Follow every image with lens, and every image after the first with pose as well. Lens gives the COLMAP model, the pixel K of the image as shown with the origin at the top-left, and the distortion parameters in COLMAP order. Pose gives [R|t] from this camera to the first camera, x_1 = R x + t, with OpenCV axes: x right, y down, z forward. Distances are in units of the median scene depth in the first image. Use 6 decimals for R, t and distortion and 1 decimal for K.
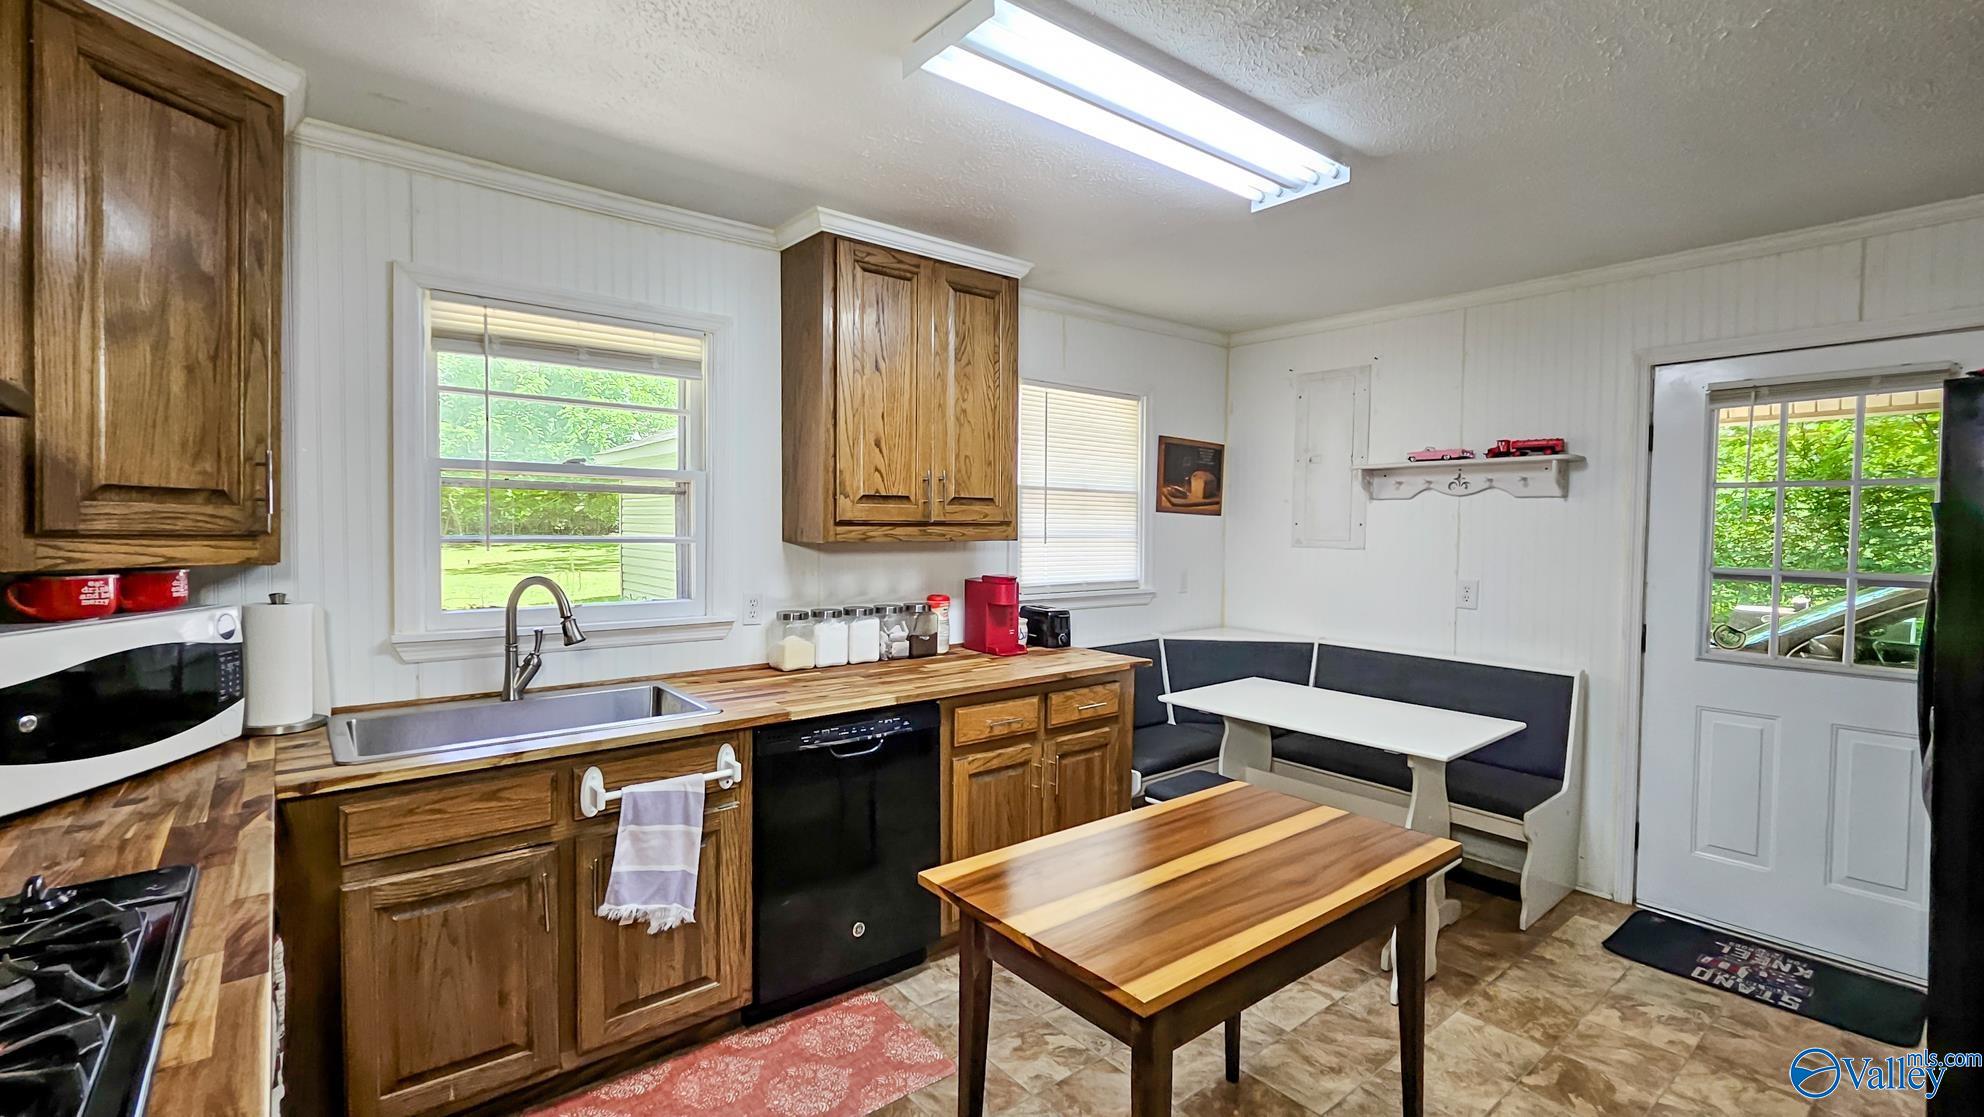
lens RADIAL K [[848.1, 0, 992.8], [0, 848.1, 552.6], [0, 0, 1]] dist [-0.000132, -0.000172]
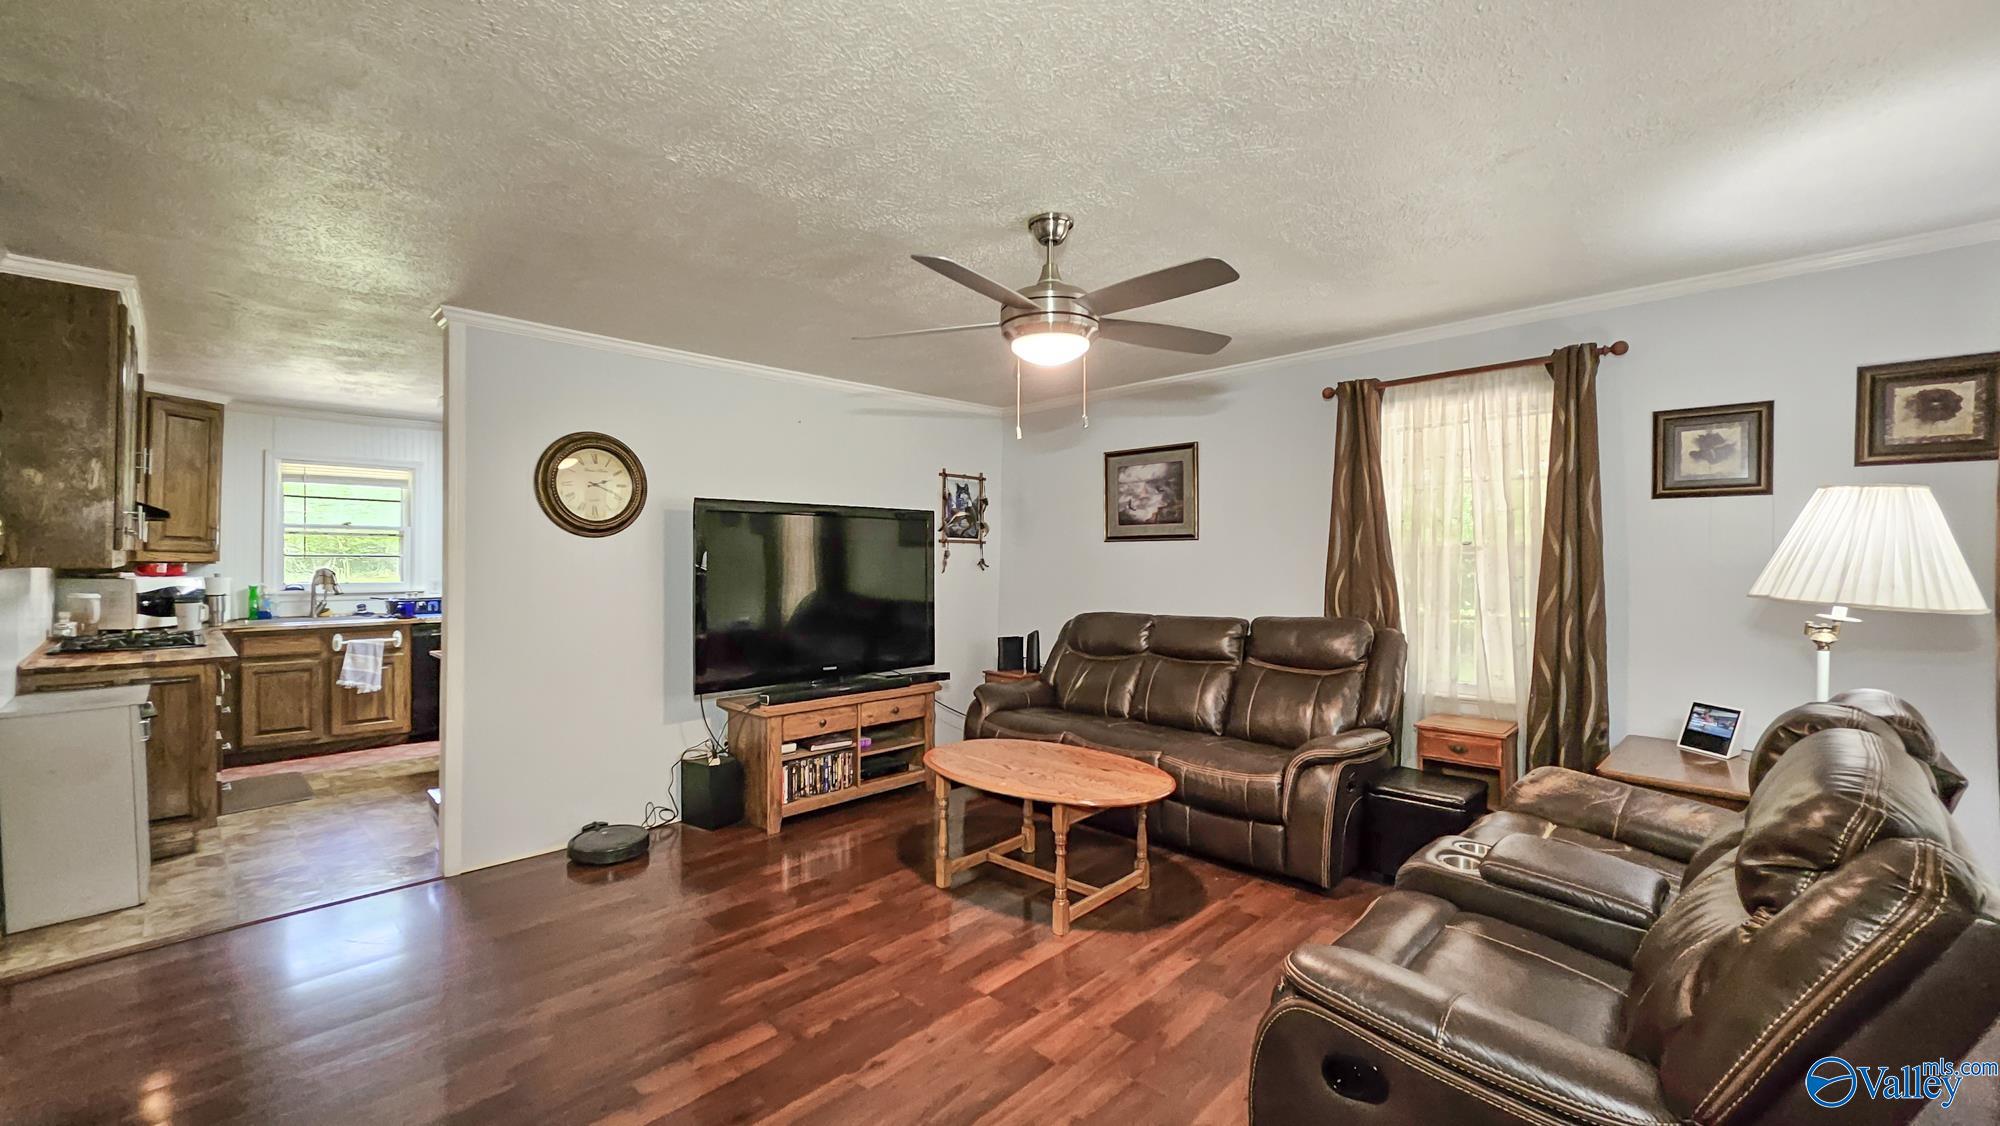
lens RADIAL K [[784.6, 0, 995.0], [0, 784.6, 567.2], [0, 0, 1]] dist [-0.003059, -0.000083]
pose [[0.993055, 0.007956, 0.117383, 1.398801], [-0.006515, 0.999899, -0.012654, 0.046169], [-0.117472, 0.011802, 0.993006, -1.859385]]
